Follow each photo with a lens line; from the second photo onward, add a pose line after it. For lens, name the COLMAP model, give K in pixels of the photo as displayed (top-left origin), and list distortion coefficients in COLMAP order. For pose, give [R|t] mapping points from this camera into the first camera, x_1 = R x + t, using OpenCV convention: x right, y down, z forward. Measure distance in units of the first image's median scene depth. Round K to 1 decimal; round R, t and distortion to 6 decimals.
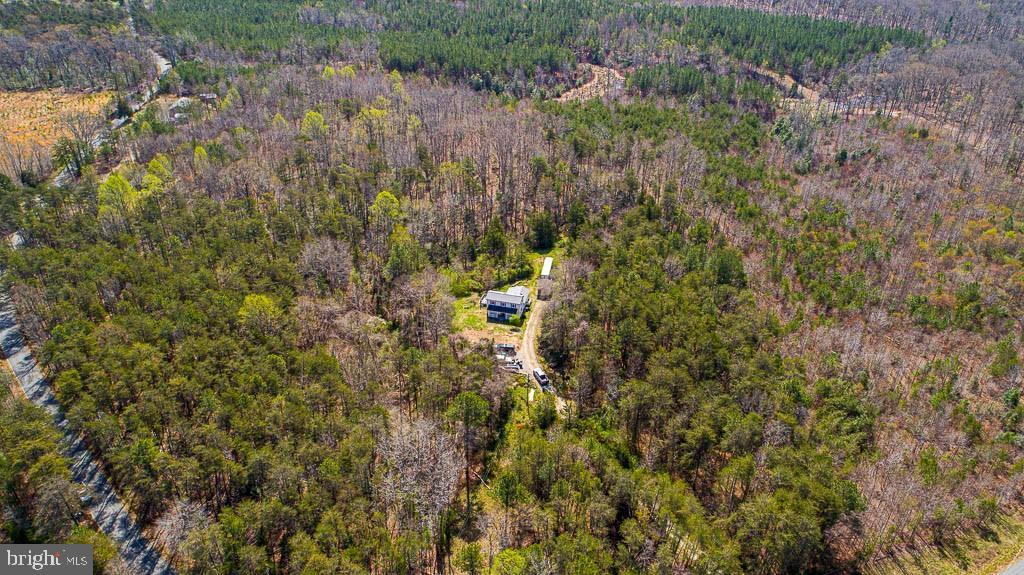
lens RADIAL K [[688.9, 0, 512.0], [0, 688.9, 287.5], [0, 0, 1]] dist [-0.011657, 0.005736]
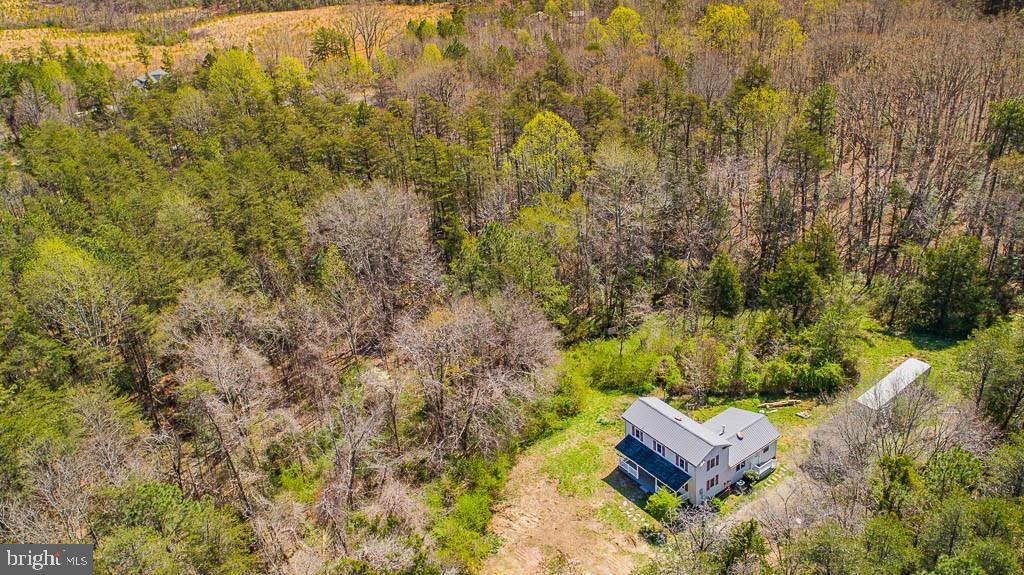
lens RADIAL K [[812.6, 0, 512.0], [0, 812.6, 287.5], [0, 0, 1]] dist [-0.015651, 0.000612]
pose [[0.755699, 0.229910, -0.613238, 0.137116], [-0.256406, 0.965474, 0.045996, -0.044693], [0.602640, 0.122479, 0.788558, 0.543797]]
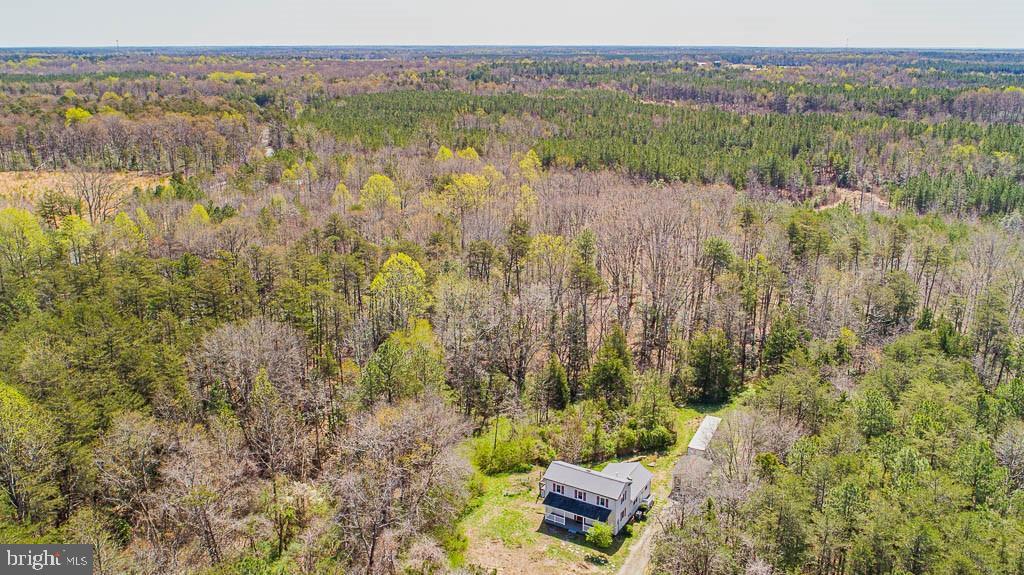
lens RADIAL K [[812.6, 0, 512.0], [0, 812.6, 287.5], [0, 0, 1]] dist [-0.015651, 0.000612]
pose [[0.960302, 0.066310, -0.270966, 0.065103], [-0.133852, 0.961746, -0.239015, 0.022736], [0.244752, 0.265796, 0.932442, 0.412434]]
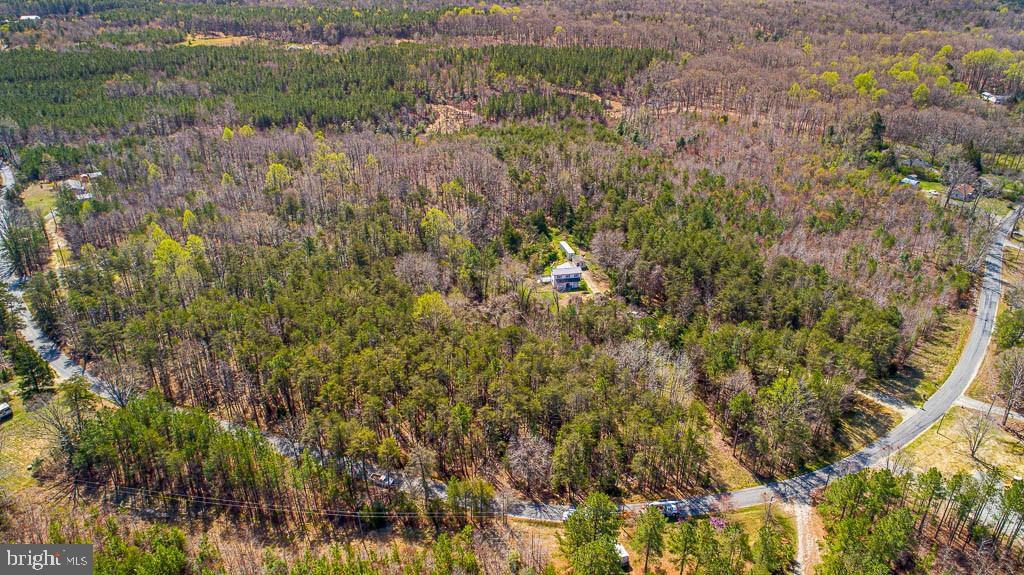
lens RADIAL K [[688.9, 0, 512.0], [0, 688.9, 287.5], [0, 0, 1]] dist [-0.011657, 0.005736]
pose [[0.908922, -0.209338, 0.360609, -0.472141], [0.233710, 0.971989, -0.024819, 0.044141], [-0.345312, 0.106837, 0.932387, -0.089432]]
